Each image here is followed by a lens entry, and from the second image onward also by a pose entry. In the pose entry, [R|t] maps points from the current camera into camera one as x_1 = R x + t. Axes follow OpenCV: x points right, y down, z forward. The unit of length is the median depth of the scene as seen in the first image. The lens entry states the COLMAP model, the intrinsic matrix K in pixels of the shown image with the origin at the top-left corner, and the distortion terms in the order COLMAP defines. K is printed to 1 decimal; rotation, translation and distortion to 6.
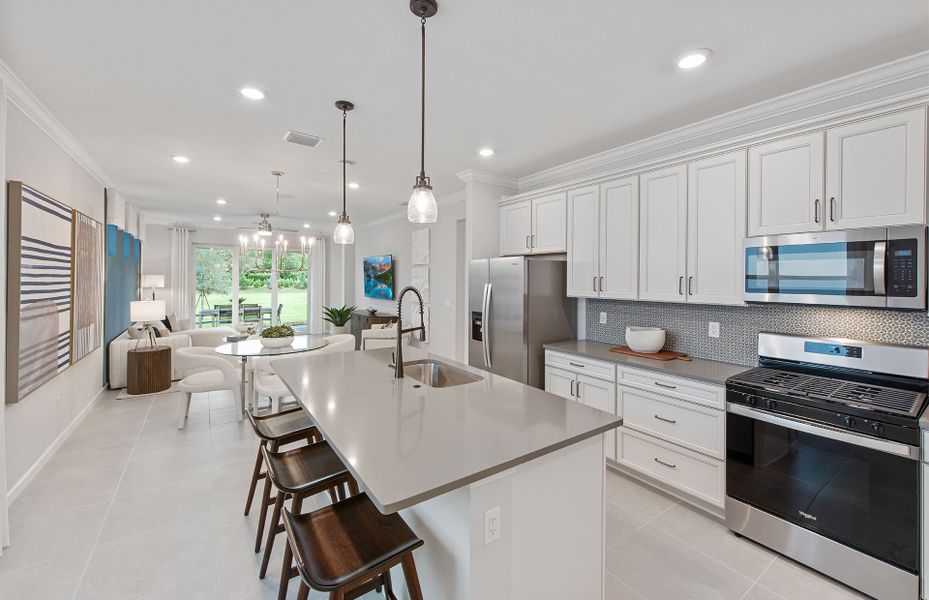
lens RADIAL K [[379.3, 0, 467.2], [0, 379.3, 273.2], [0, 0, 1]] dist [0.005215, 0.000194]
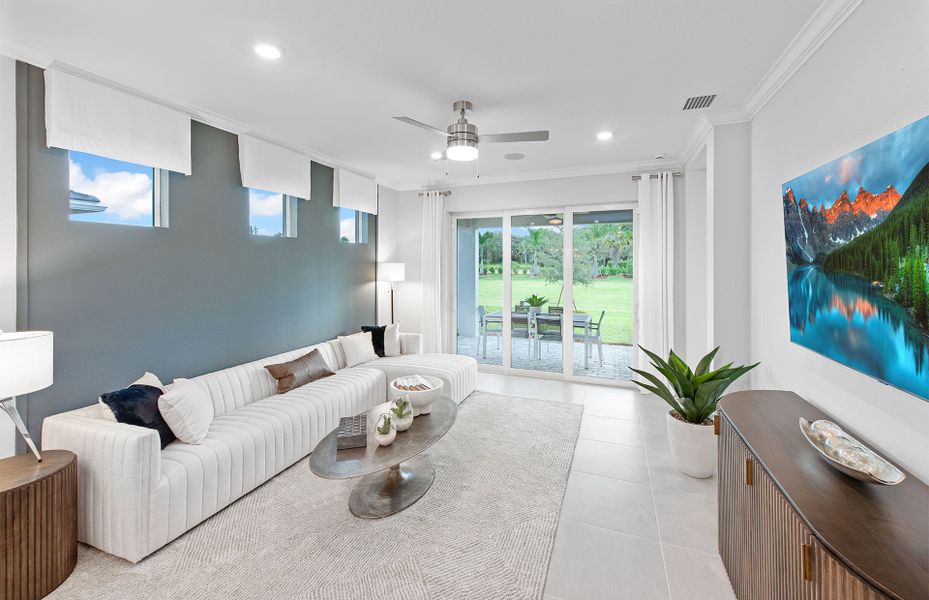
lens RADIAL K [[375.3, 0, 471.6], [0, 375.3, 265.6], [0, 0, 1]] dist [0.002614, 0.000115]
pose [[0.563888, -0.000700, -0.825851, -0.210809], [0.010296, 0.999928, 0.006182, 0.007546], [0.825787, -0.011989, 0.563854, 0.794007]]
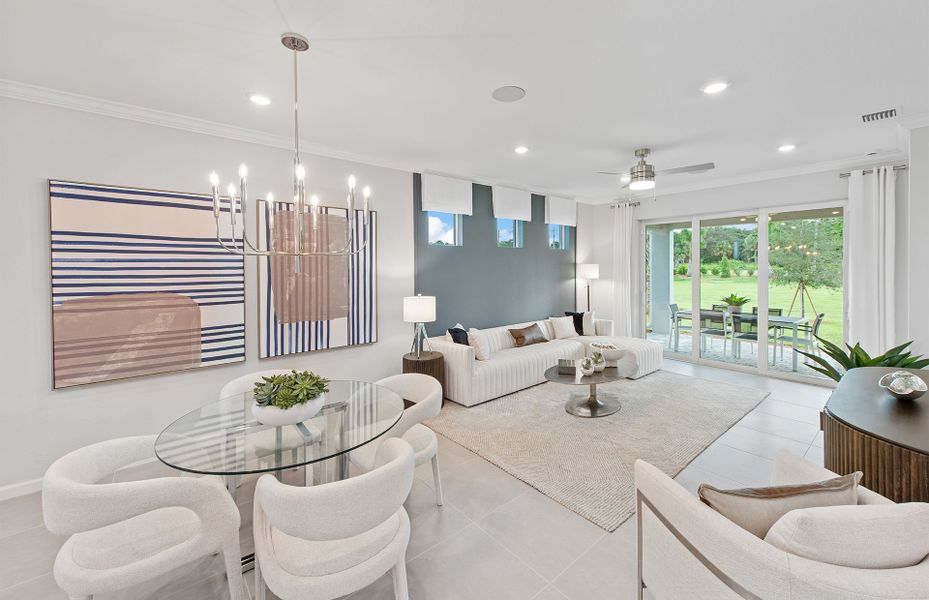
lens RADIAL K [[379.3, 0, 467.2], [0, 379.3, 273.2], [0, 0, 1]] dist [0.005215, 0.000194]
pose [[0.091159, 0.013811, -0.995741, -0.011403], [0.018751, 0.999703, 0.015582, 0.007418], [0.995660, -0.020092, 0.090872, 0.702009]]
